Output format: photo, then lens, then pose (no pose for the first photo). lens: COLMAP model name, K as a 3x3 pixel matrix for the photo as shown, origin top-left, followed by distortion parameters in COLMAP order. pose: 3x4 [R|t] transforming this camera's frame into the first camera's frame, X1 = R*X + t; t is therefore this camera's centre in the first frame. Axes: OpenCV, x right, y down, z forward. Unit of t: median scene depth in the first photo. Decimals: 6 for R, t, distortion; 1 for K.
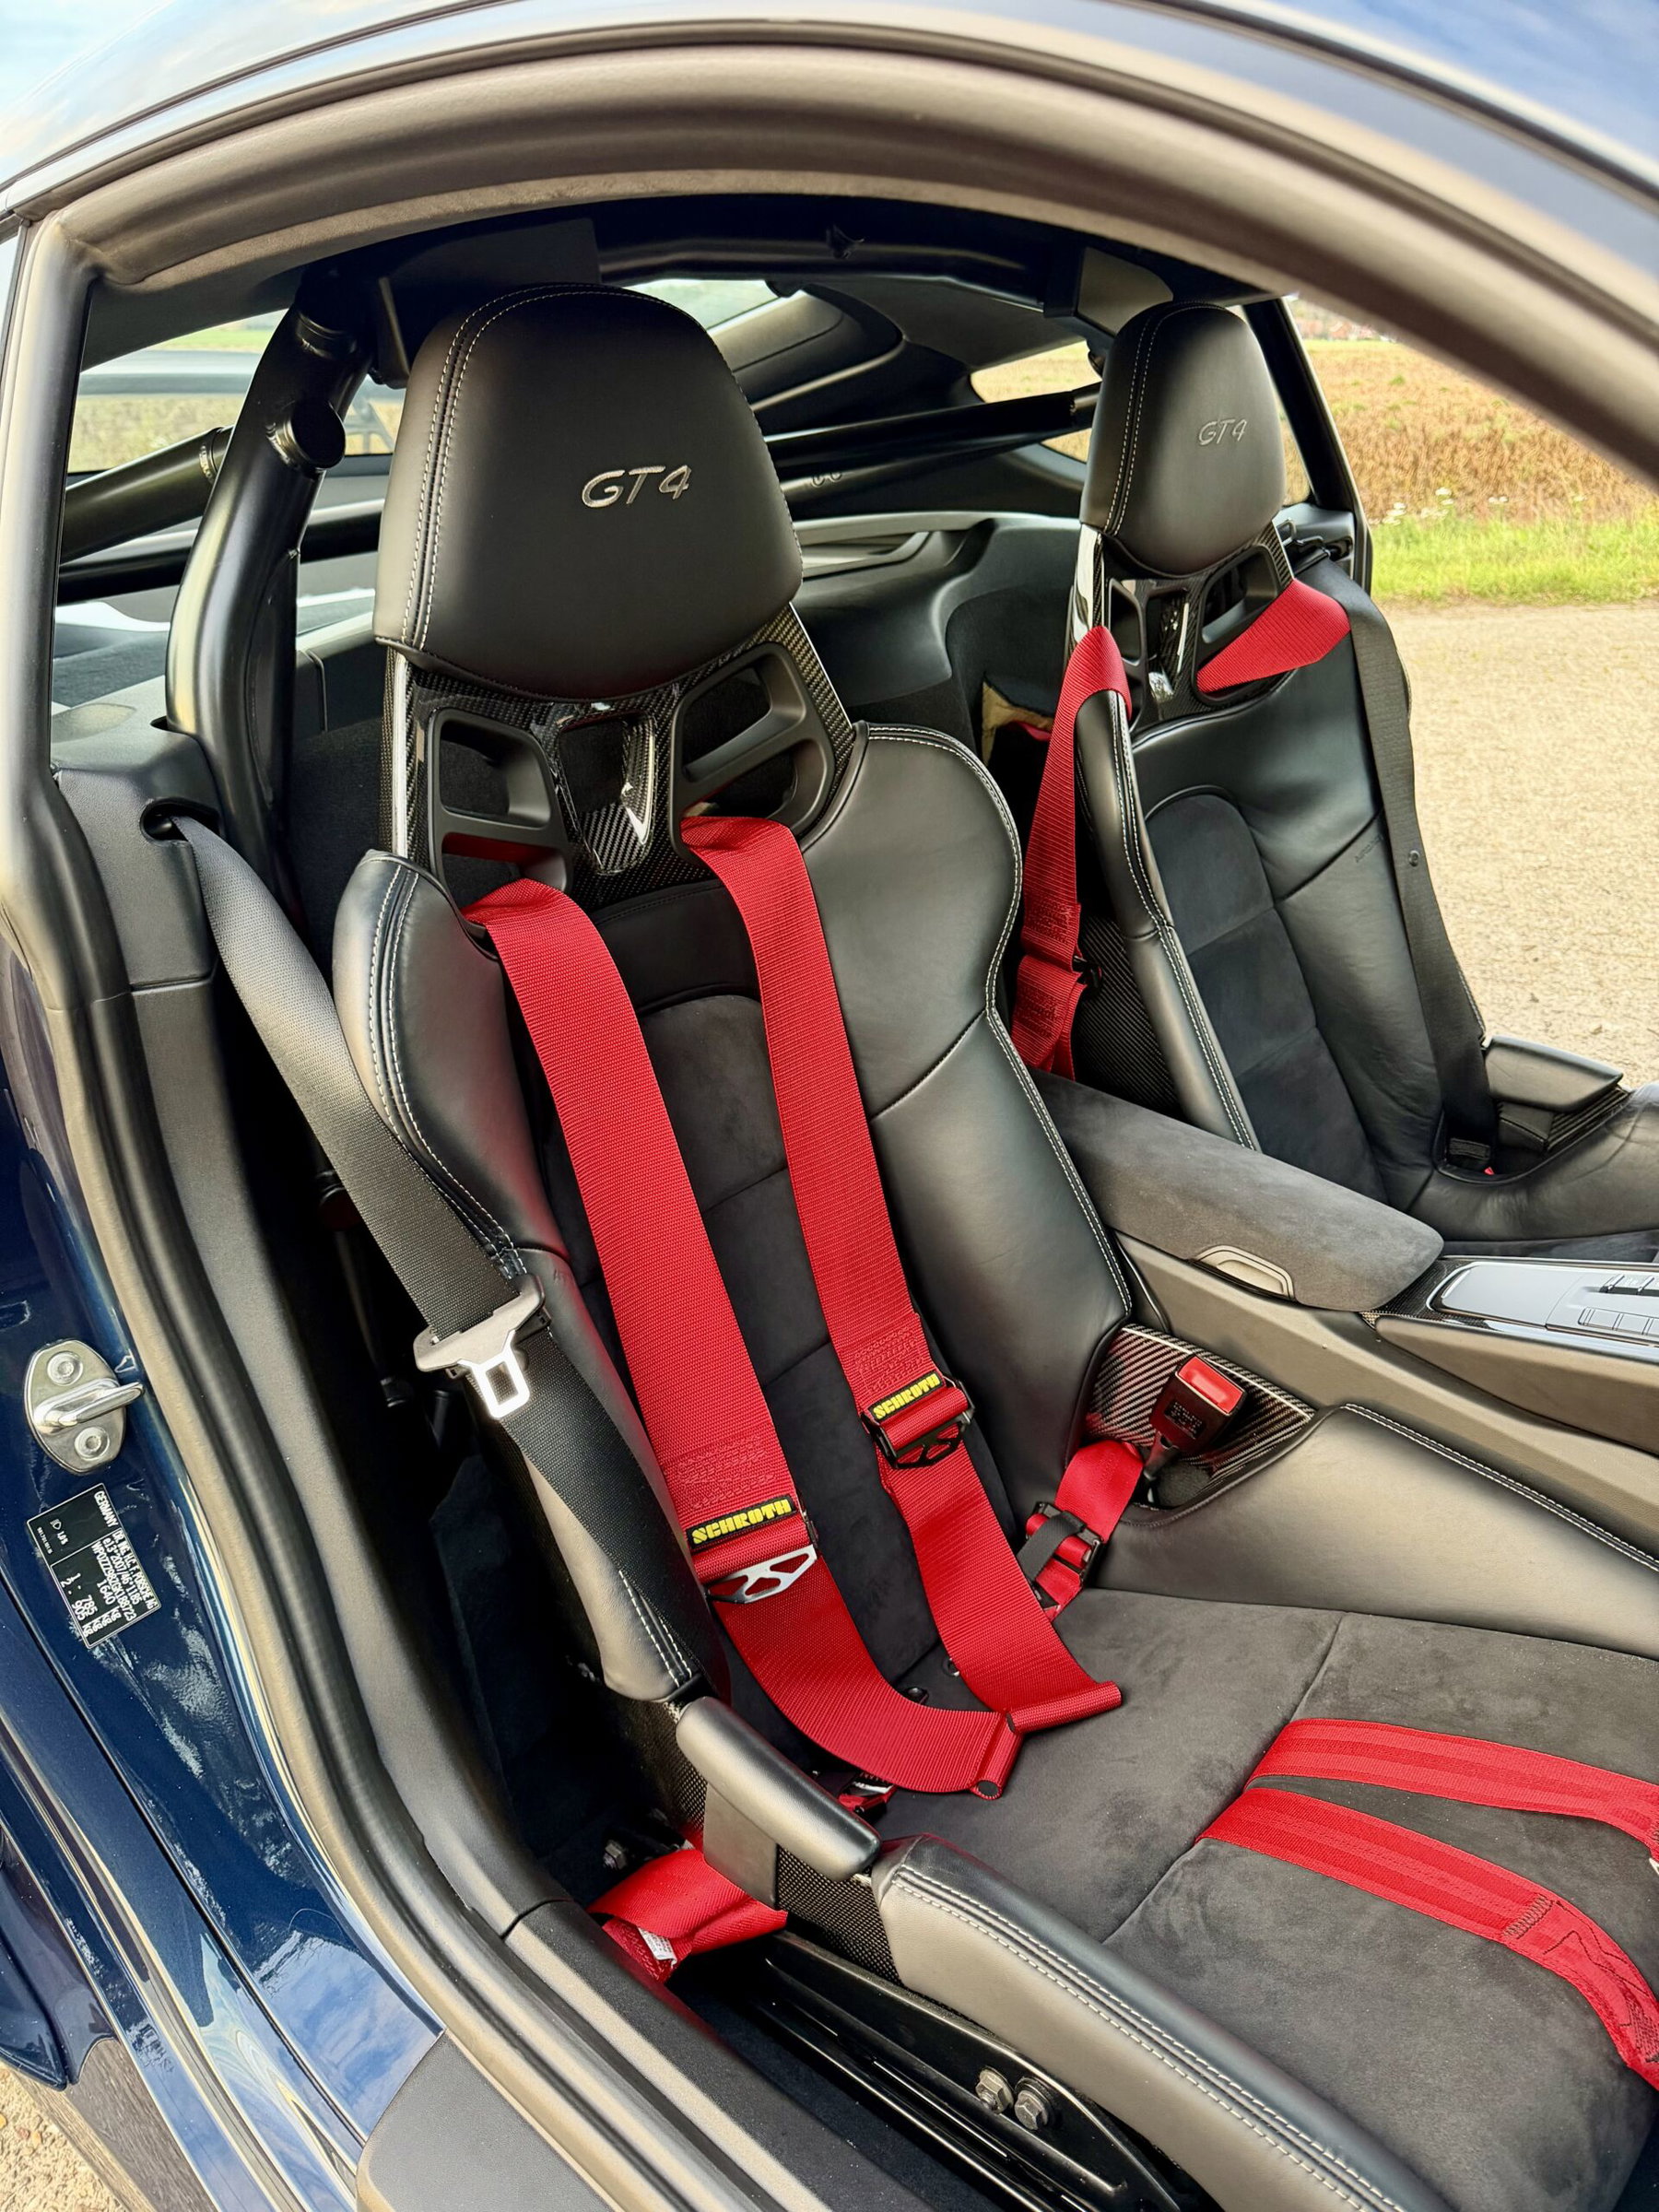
lens RADIAL K [[1549.1, 0, 830.4], [0, 1549.1, 1103.1], [0, 0, 1]] dist [0.007258, 0.003171]
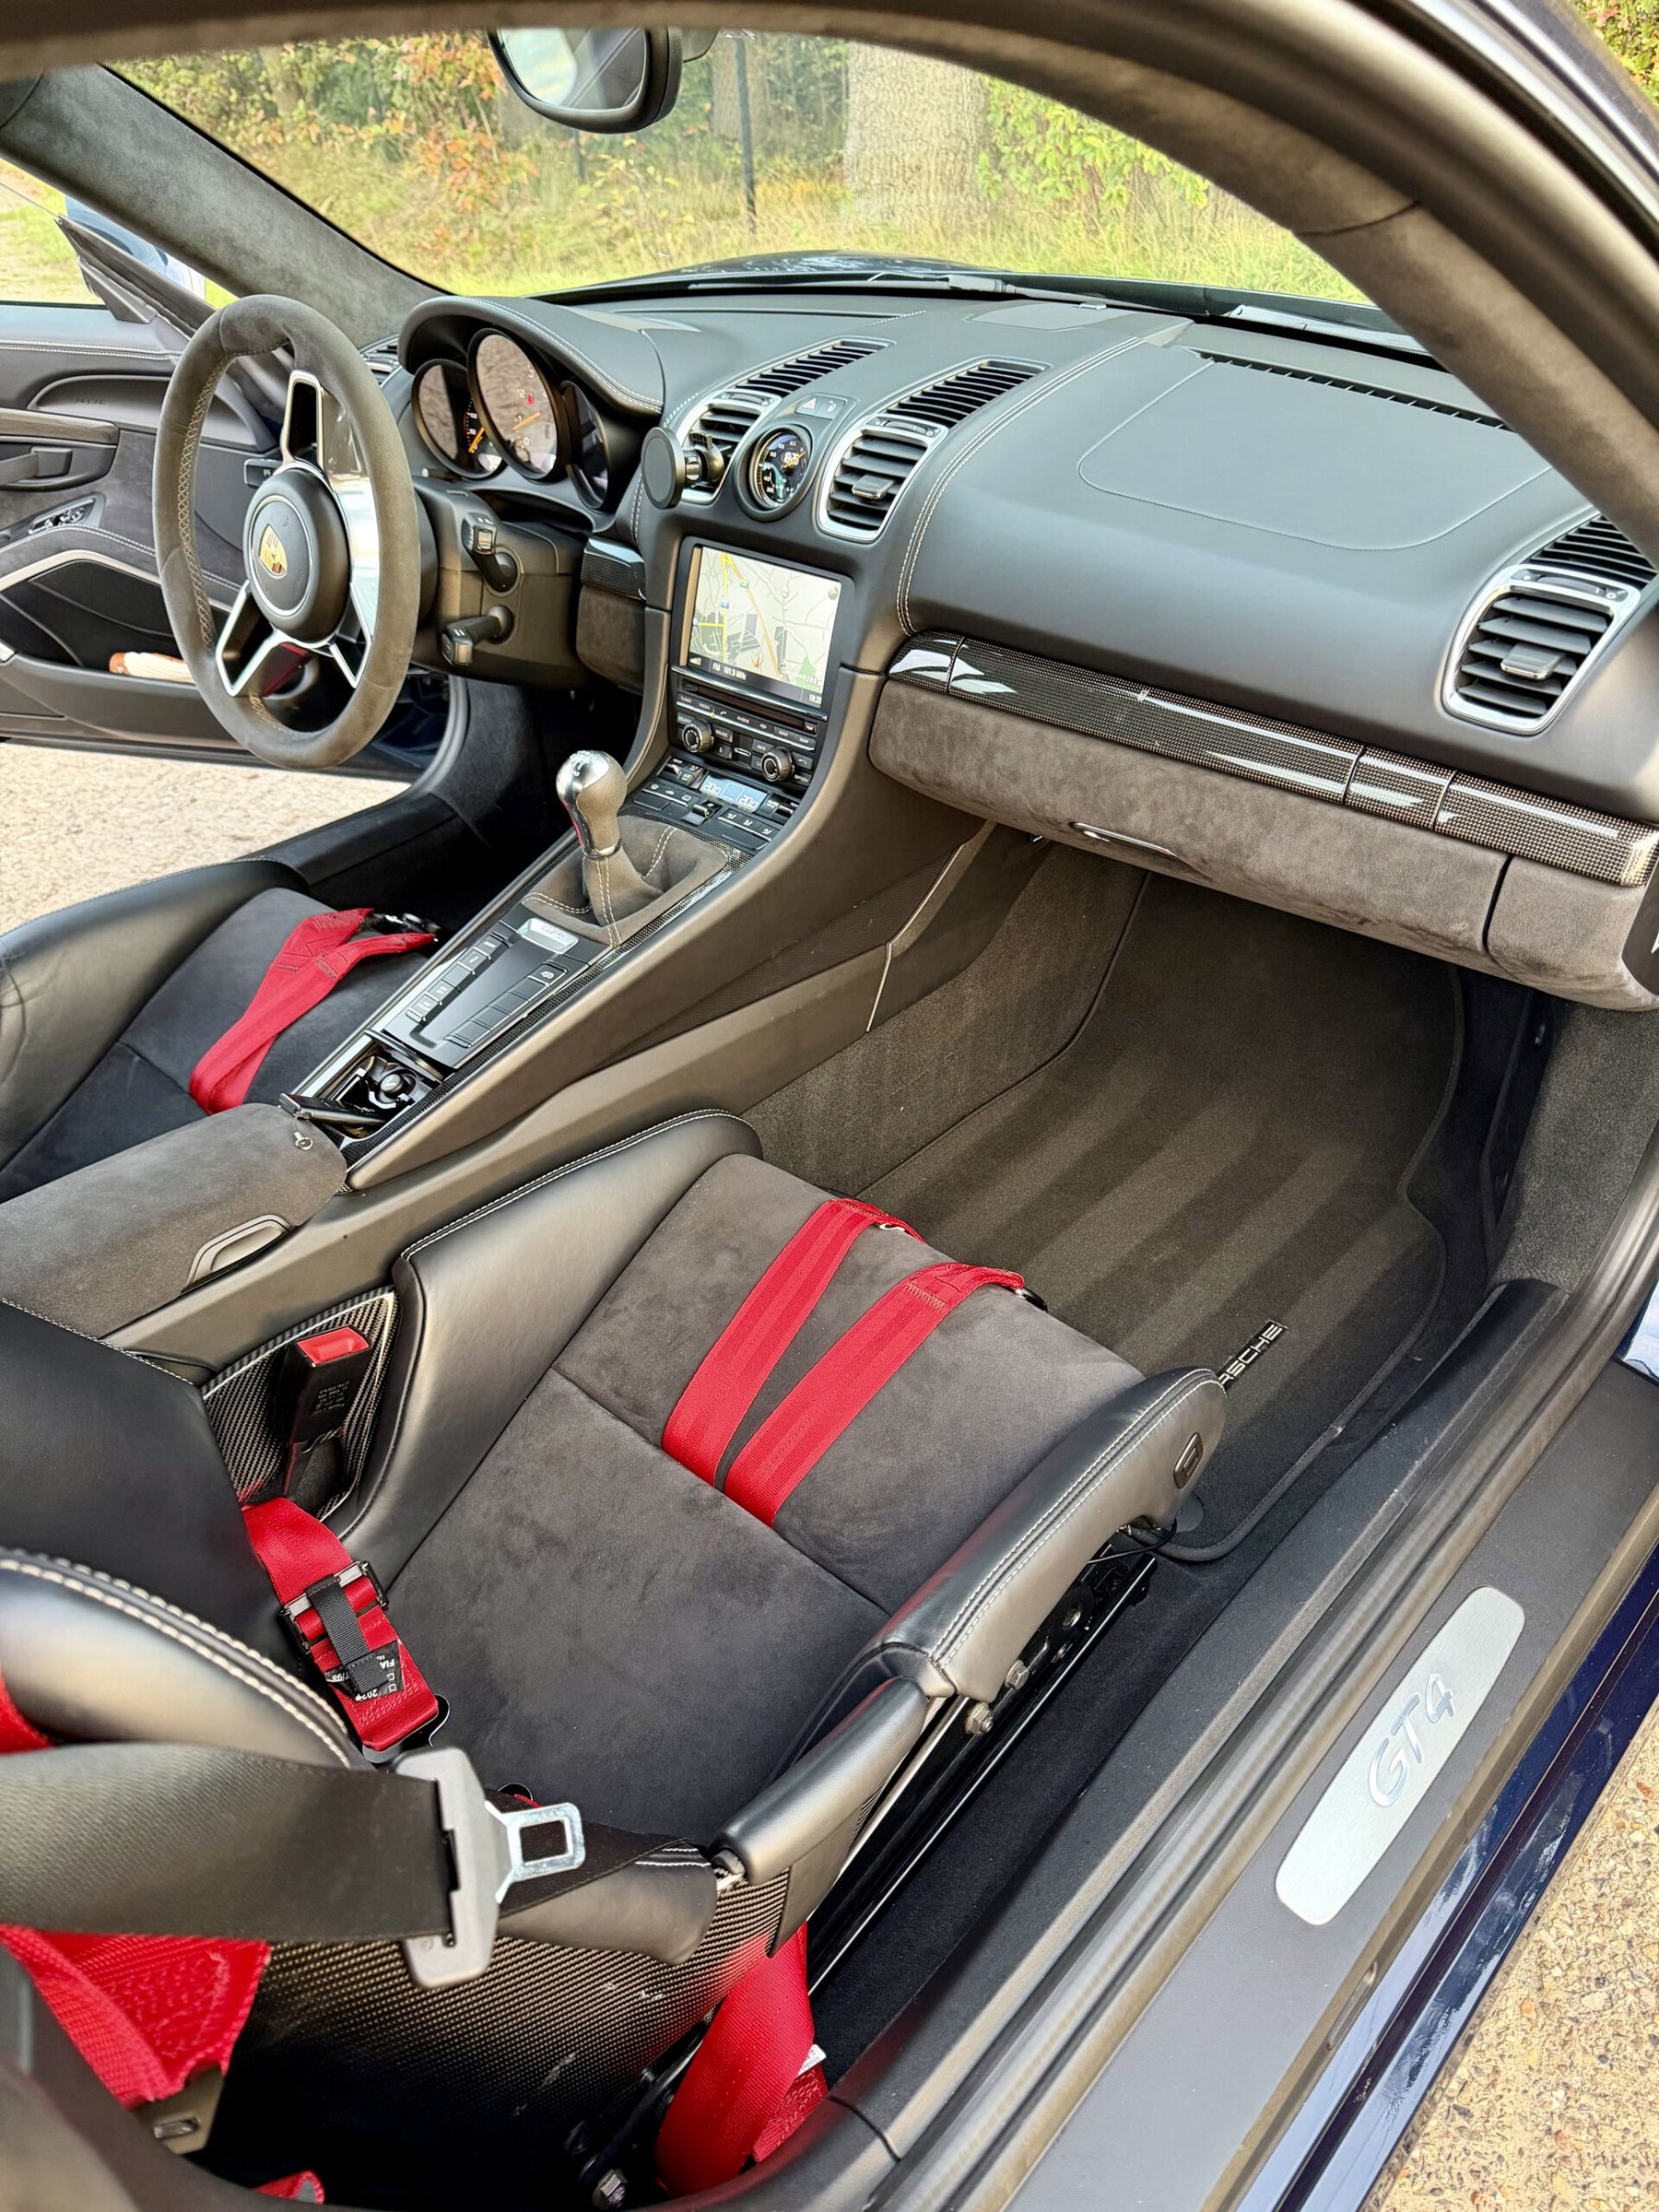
lens RADIAL K [[1549.1, 0, 830.1], [0, 1549.1, 1109.1], [0, 0, 1]] dist [0.007258, 0.003171]
pose [[0.058832, -0.606826, 0.792654, -0.400900], [0.507339, 0.702015, 0.499781, -0.237433], [-0.859736, 0.372742, 0.349168, 0.379383]]
